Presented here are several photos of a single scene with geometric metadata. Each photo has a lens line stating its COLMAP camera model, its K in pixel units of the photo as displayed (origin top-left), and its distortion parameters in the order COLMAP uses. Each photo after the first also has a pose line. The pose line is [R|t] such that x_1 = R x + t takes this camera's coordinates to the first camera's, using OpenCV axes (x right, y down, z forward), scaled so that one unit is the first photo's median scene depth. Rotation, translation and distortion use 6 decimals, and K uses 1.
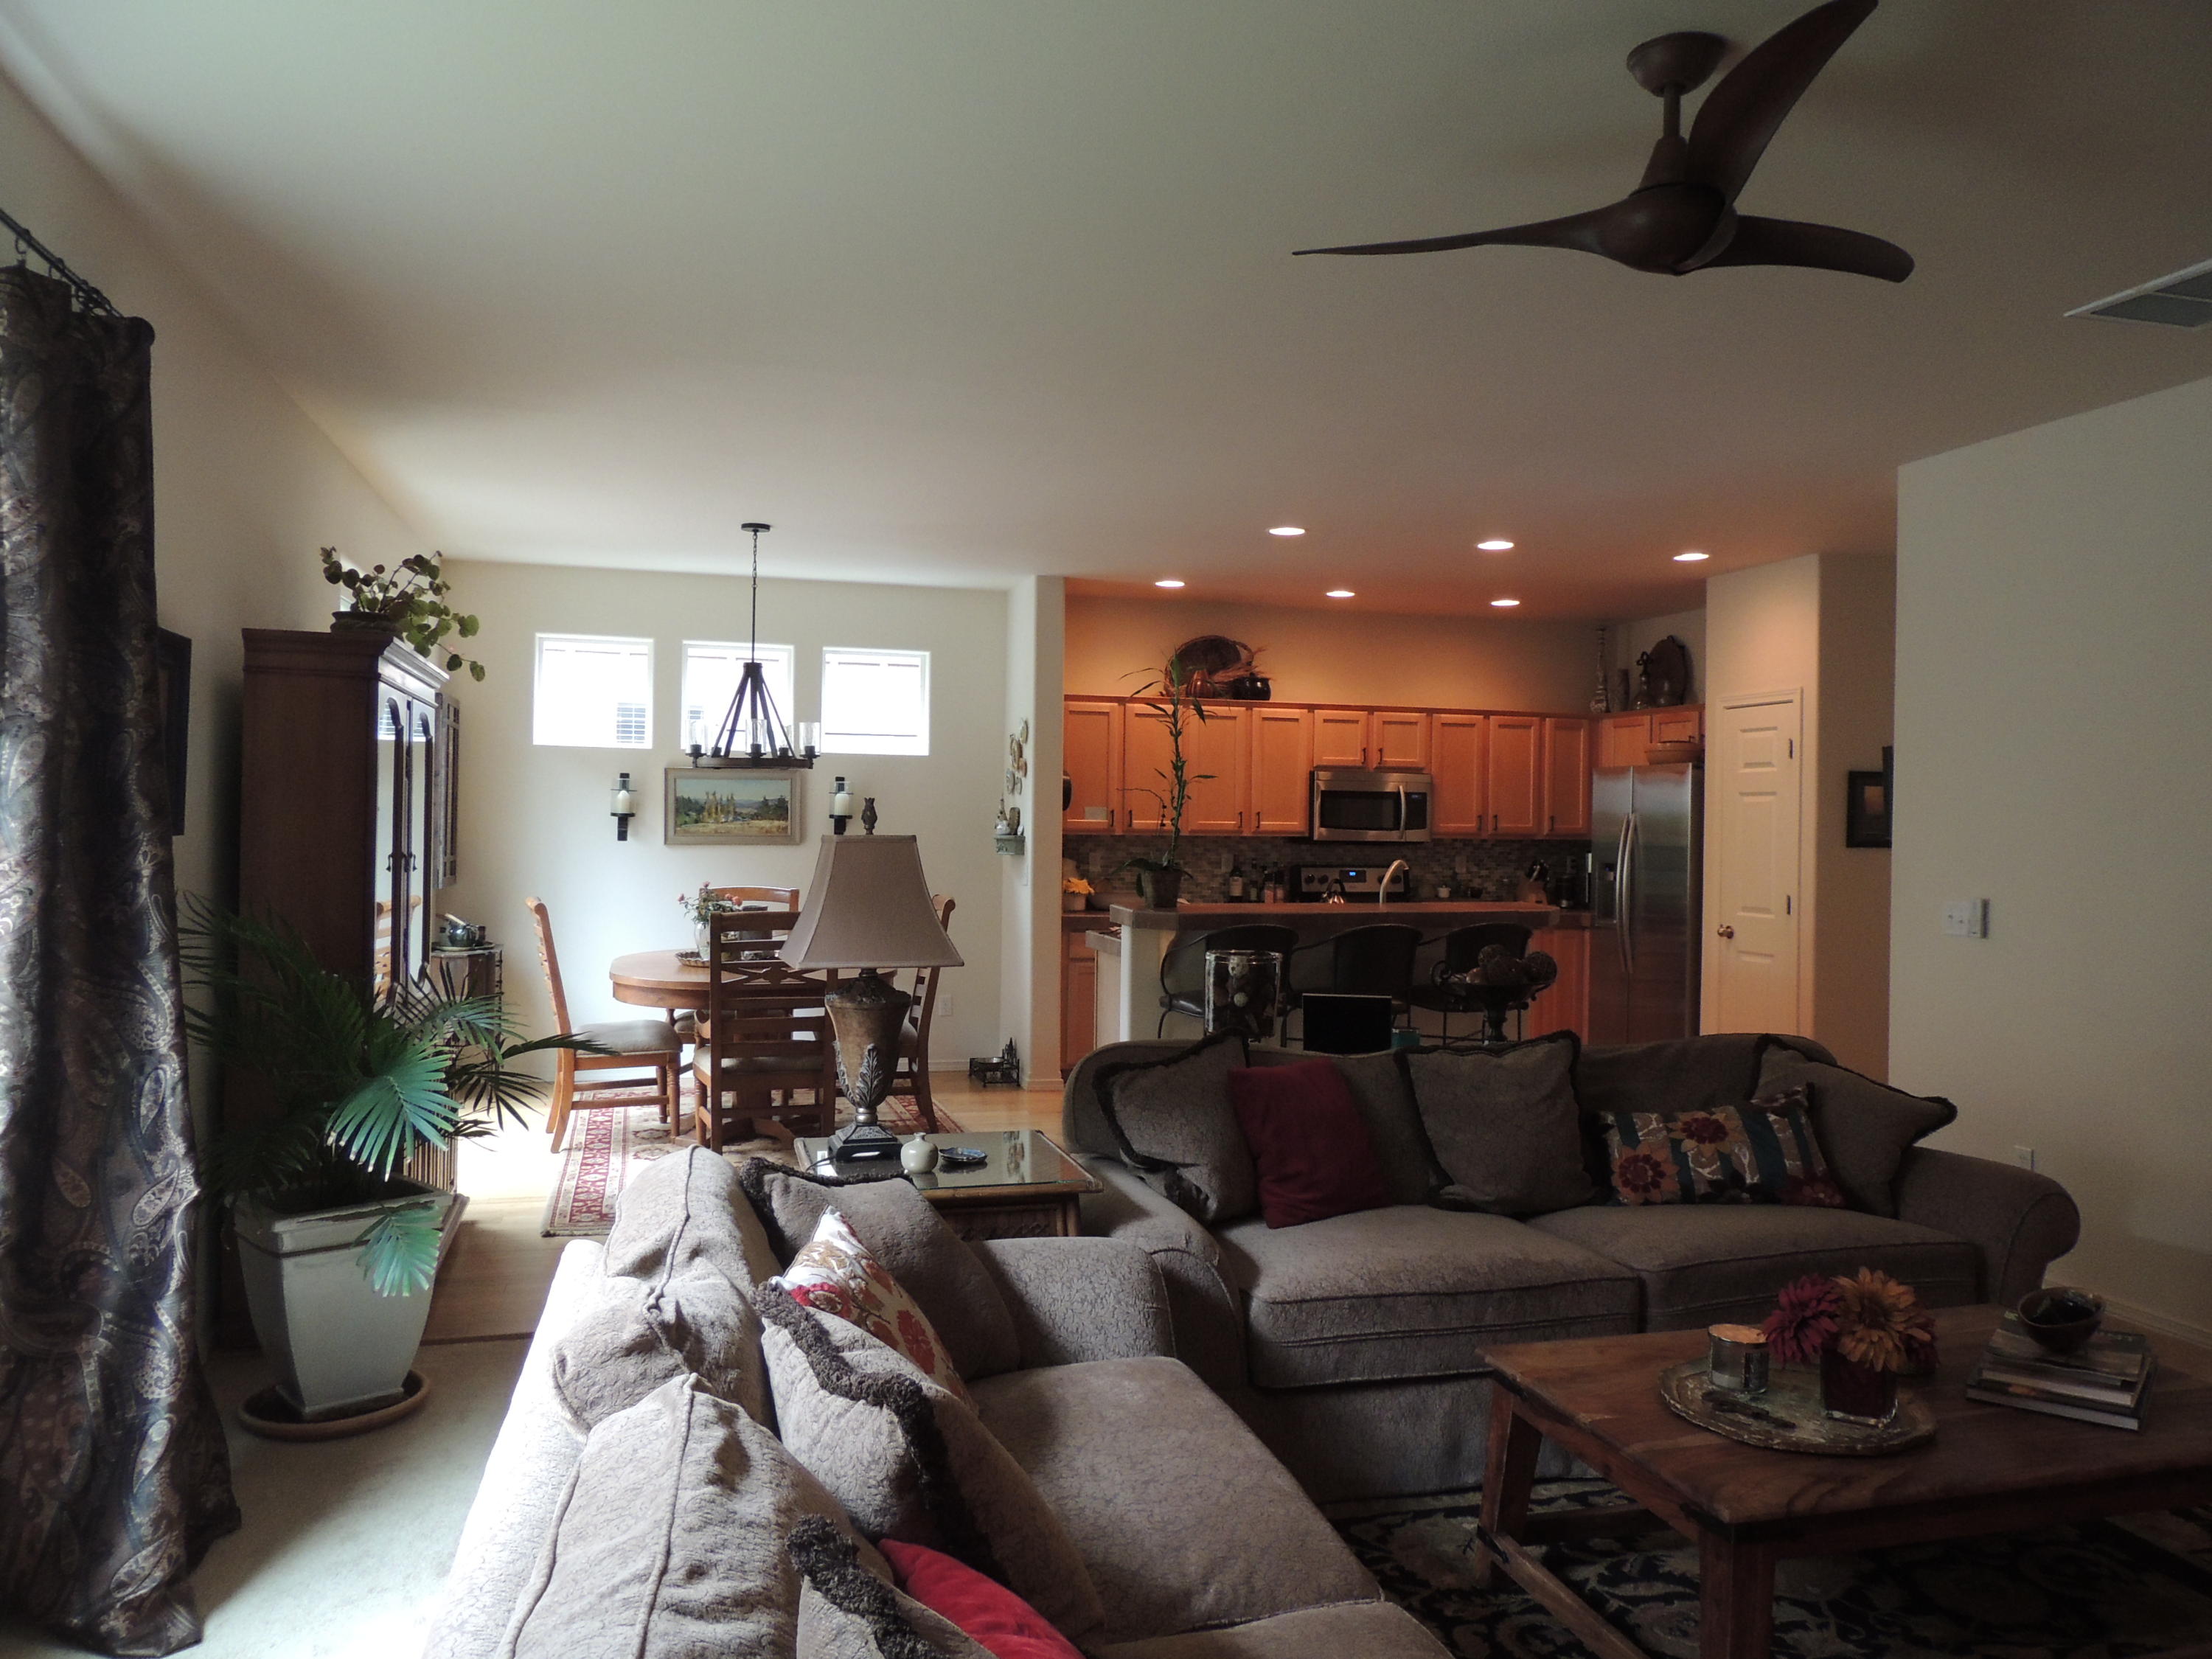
lens RADIAL K [[1567.3, 0, 1105.8], [0, 1567.3, 831.6], [0, 0, 1]] dist [-0.039278, 0.007481]
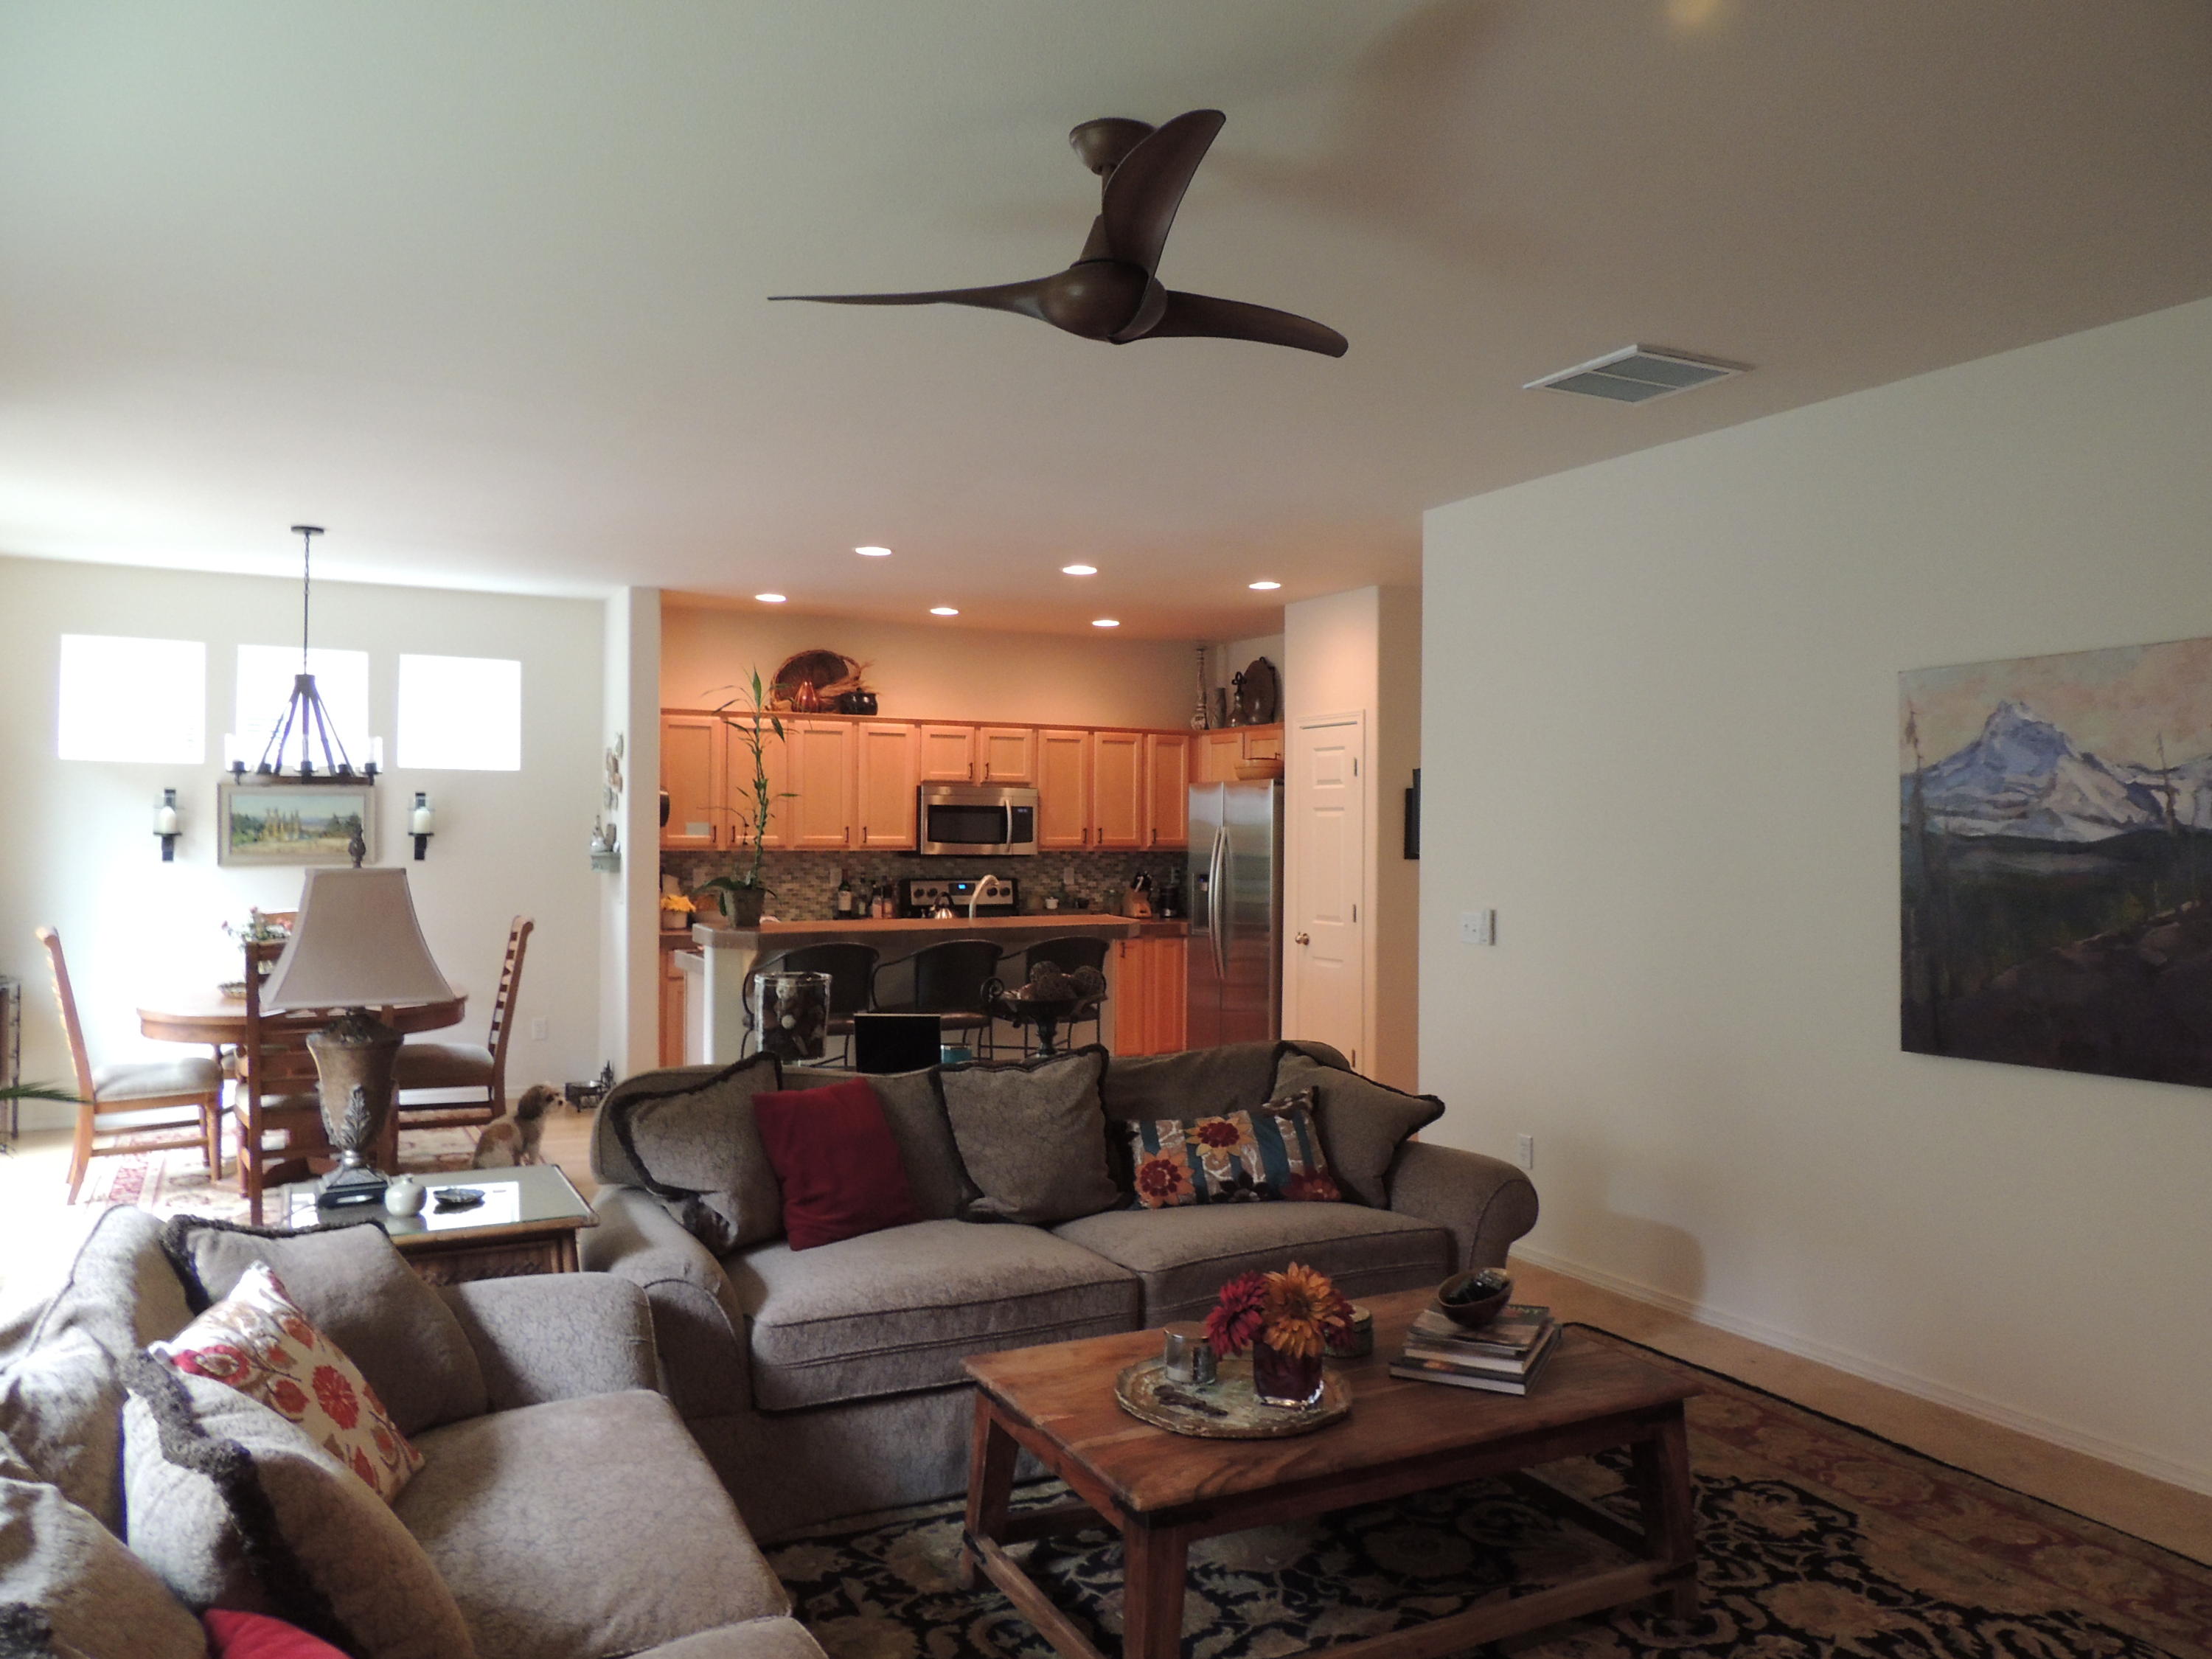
lens RADIAL K [[1567.3, 0, 1114.0], [0, 1567.3, 833.5], [0, 0, 1]] dist [-0.039278, 0.007481]
pose [[0.976903, -0.005826, 0.213605, 0.090362], [0.006262, 0.999979, -0.001364, -0.013396], [-0.213593, 0.002670, 0.976919, -0.031731]]
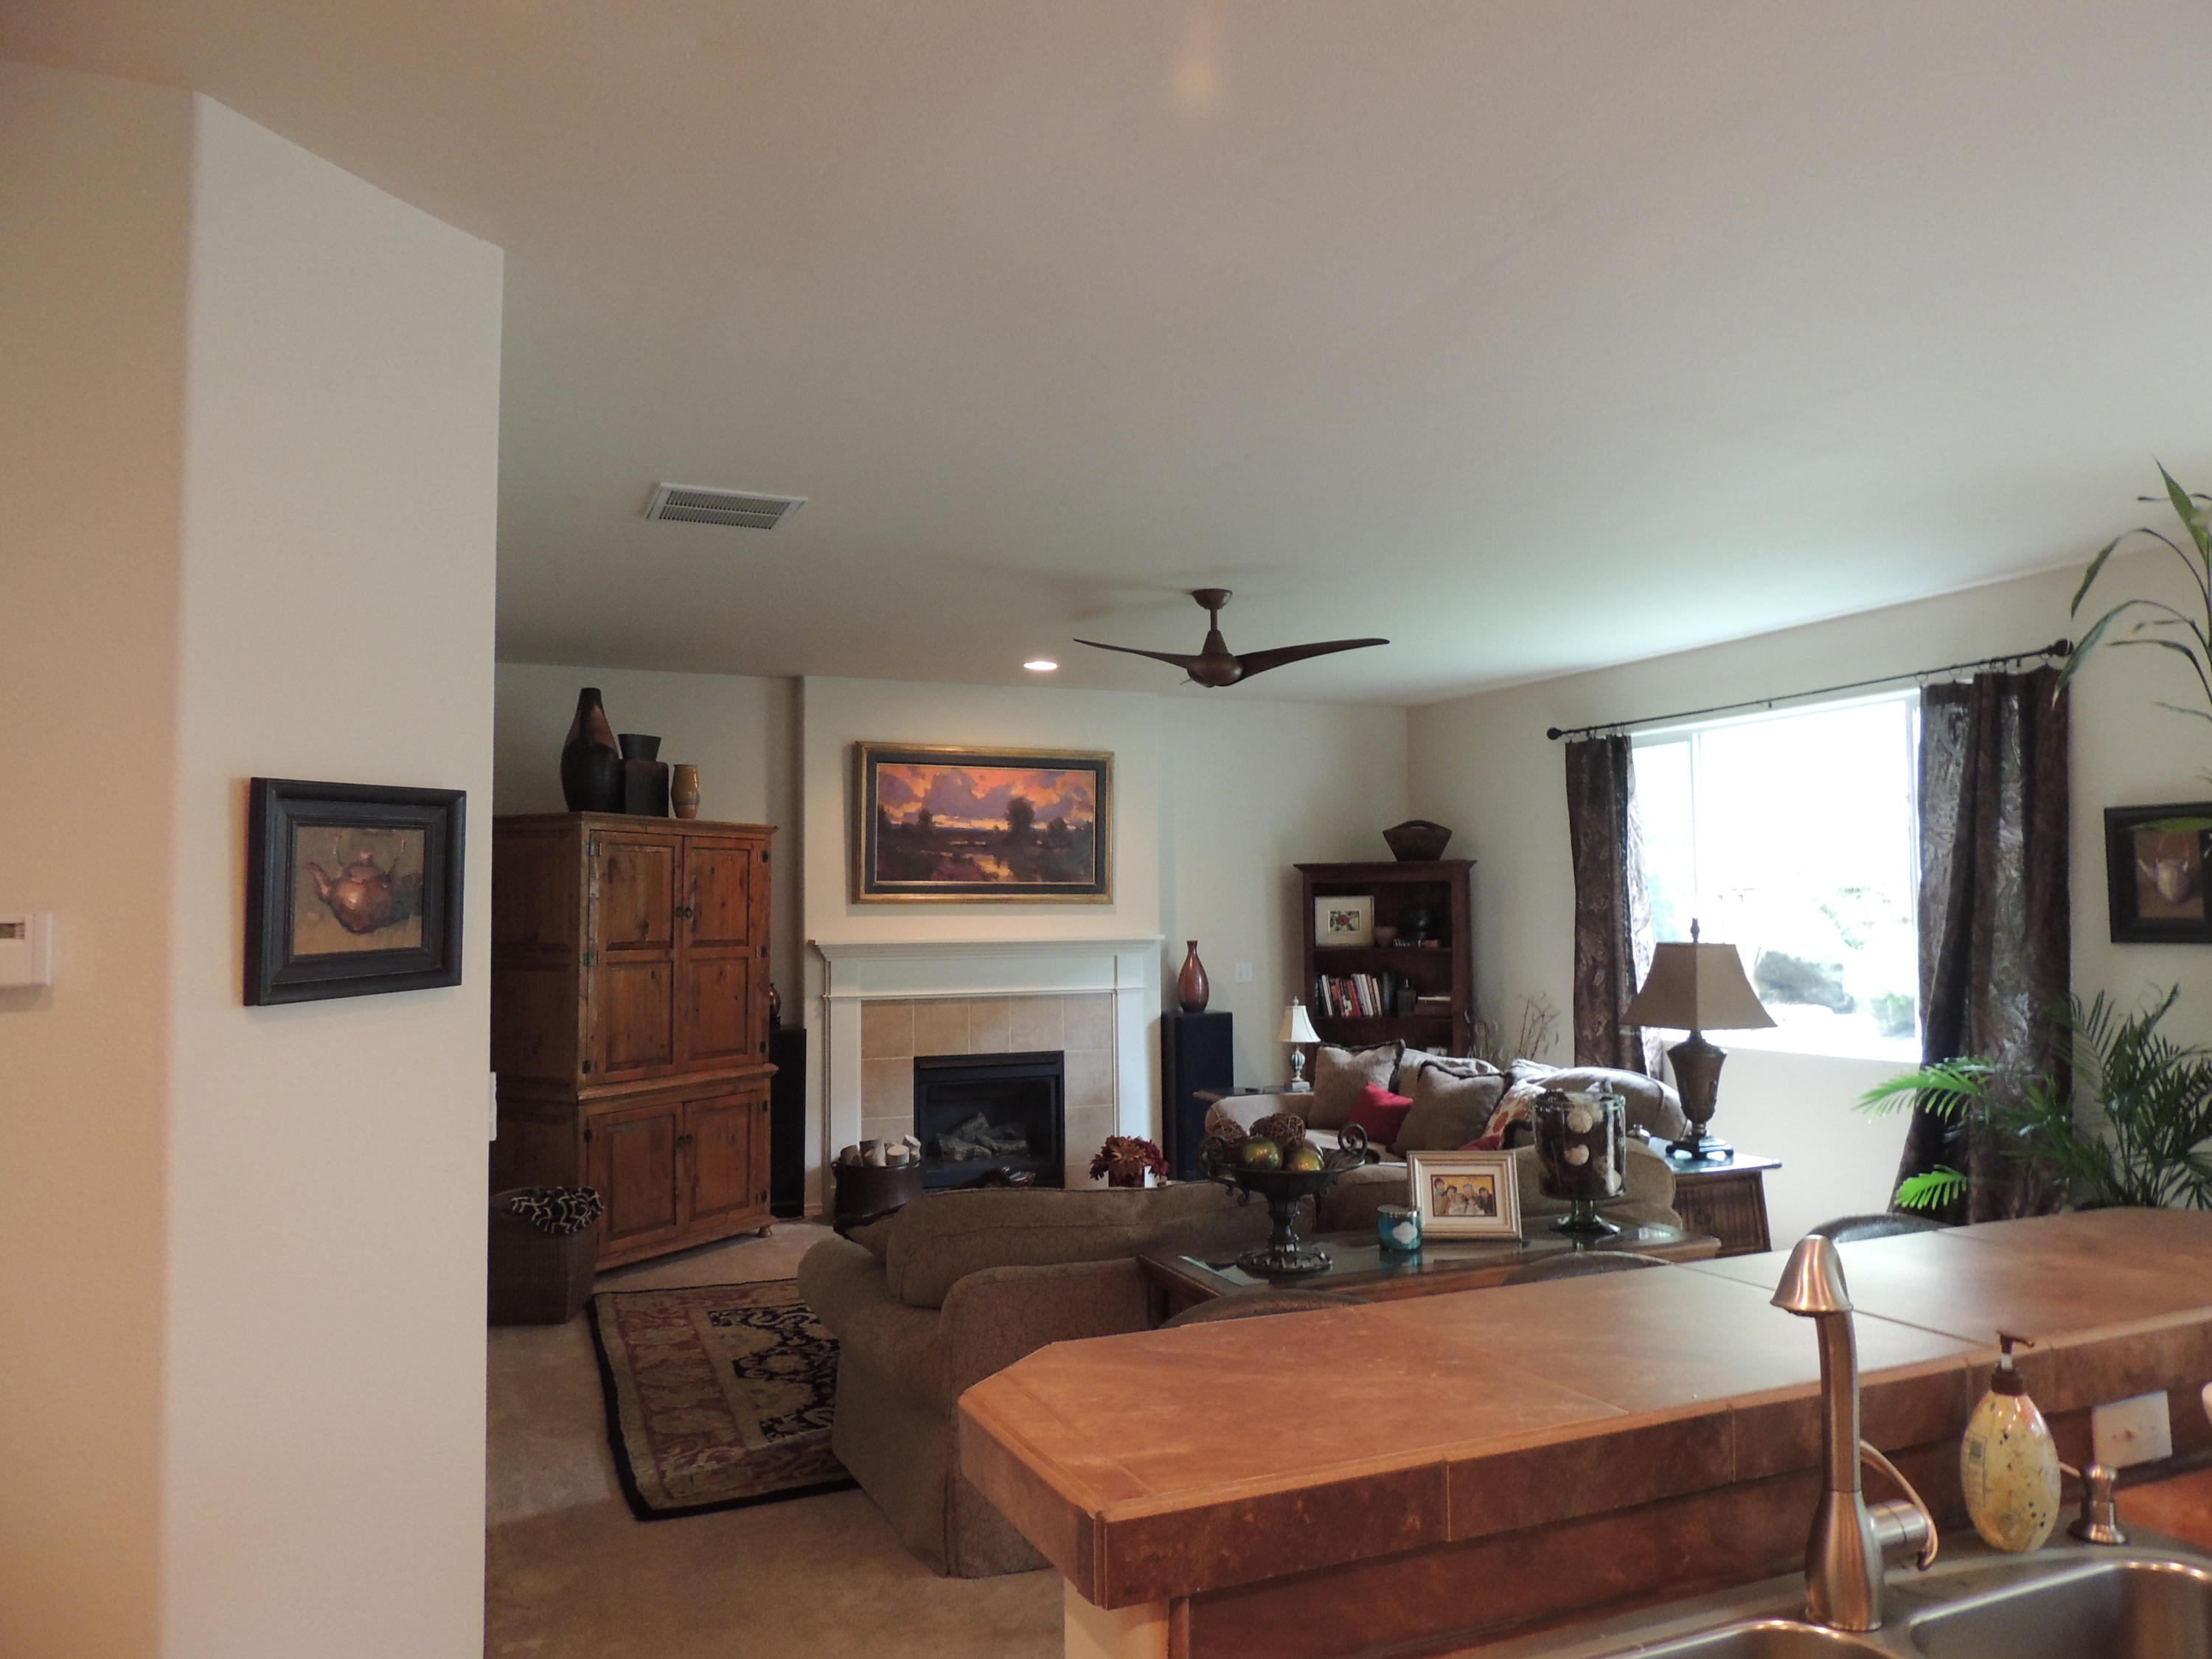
lens RADIAL K [[1567.3, 0, 1107.2], [0, 1567.3, 829.3], [0, 0, 1]] dist [-0.039278, 0.007481]
pose [[-0.989787, -0.011579, -0.142082, 0.416670], [-0.002577, 0.997986, -0.063378, -0.014688], [0.142530, -0.062365, -0.987824, 1.524489]]
